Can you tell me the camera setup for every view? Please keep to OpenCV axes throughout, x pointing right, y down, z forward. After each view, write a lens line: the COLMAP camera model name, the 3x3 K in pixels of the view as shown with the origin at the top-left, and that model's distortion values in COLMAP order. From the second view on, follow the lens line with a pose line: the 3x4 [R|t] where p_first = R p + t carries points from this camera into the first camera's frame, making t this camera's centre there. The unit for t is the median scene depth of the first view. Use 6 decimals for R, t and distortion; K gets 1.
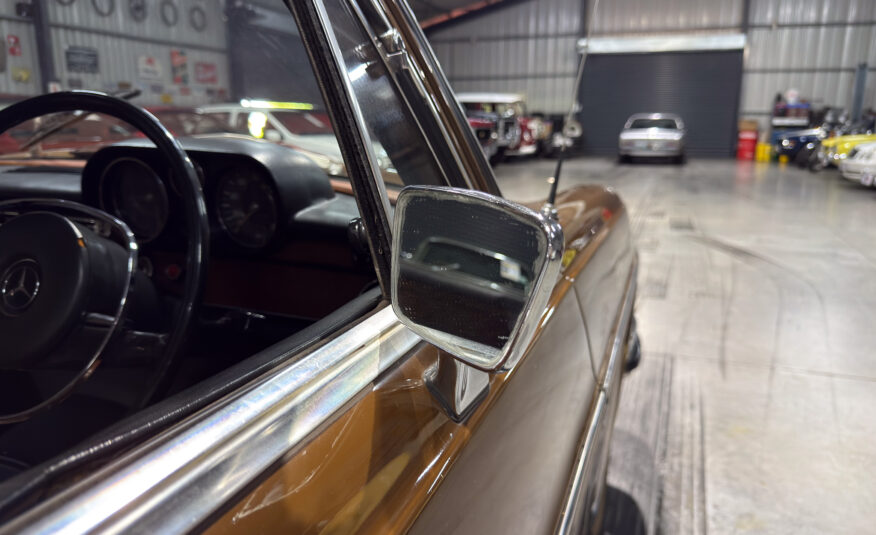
lens RADIAL K [[643.1, 0, 433.9], [0, 643.1, 271.8], [0, 0, 1]] dist [-0.020539, -0.002819]
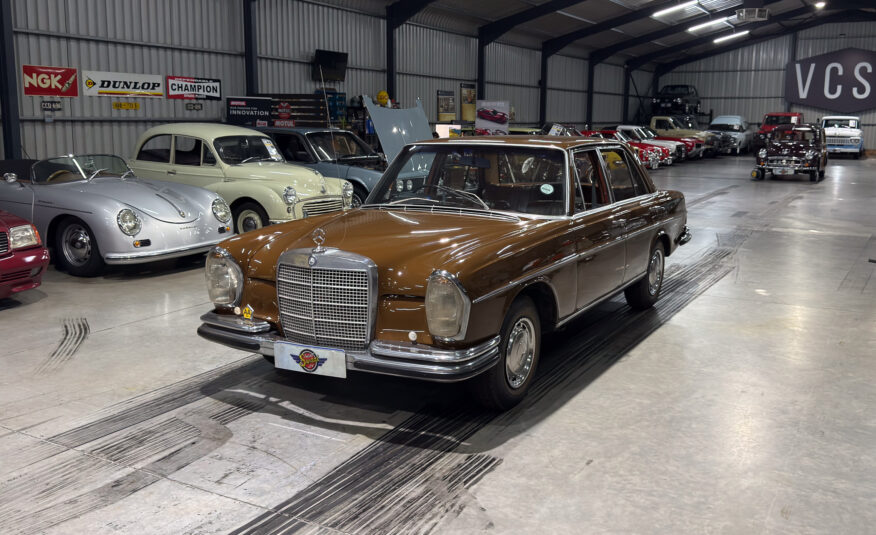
lens RADIAL K [[776.6, 0, 460.4], [0, 776.6, 251.6], [0, 0, 1]] dist [0.117172, -0.199363]
pose [[-0.990673, -0.034122, 0.131916, -0.070156], [0.018813, 0.924612, 0.380446, -0.096867], [-0.134953, 0.379379, -0.915347, 0.308291]]
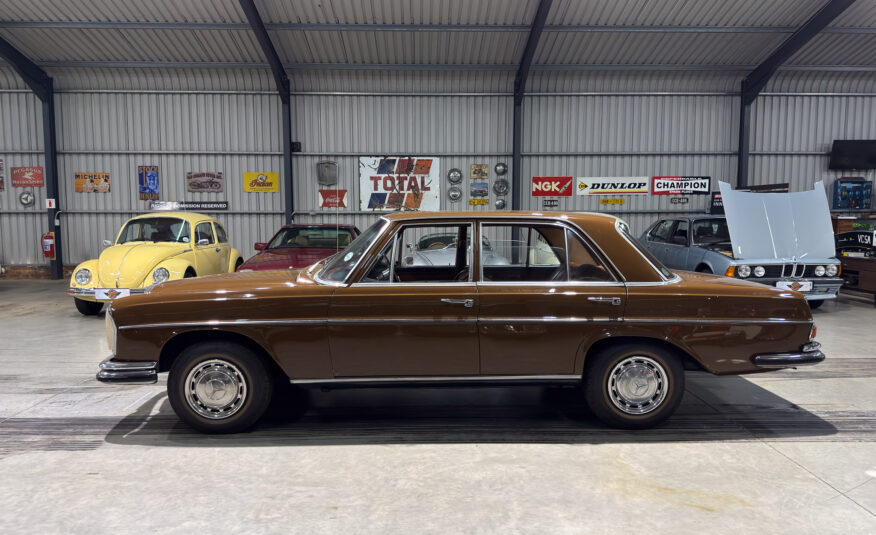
lens RADIAL K [[611.2, 0, 440.3], [0, 611.2, 267.8], [0, 0, 1]] dist [0.062612, -0.062471]
pose [[-0.386340, -0.079324, 0.918939, -0.273969], [0.206971, 0.963432, 0.170180, -0.043700], [-0.898835, 0.255941, -0.355795, 0.109251]]
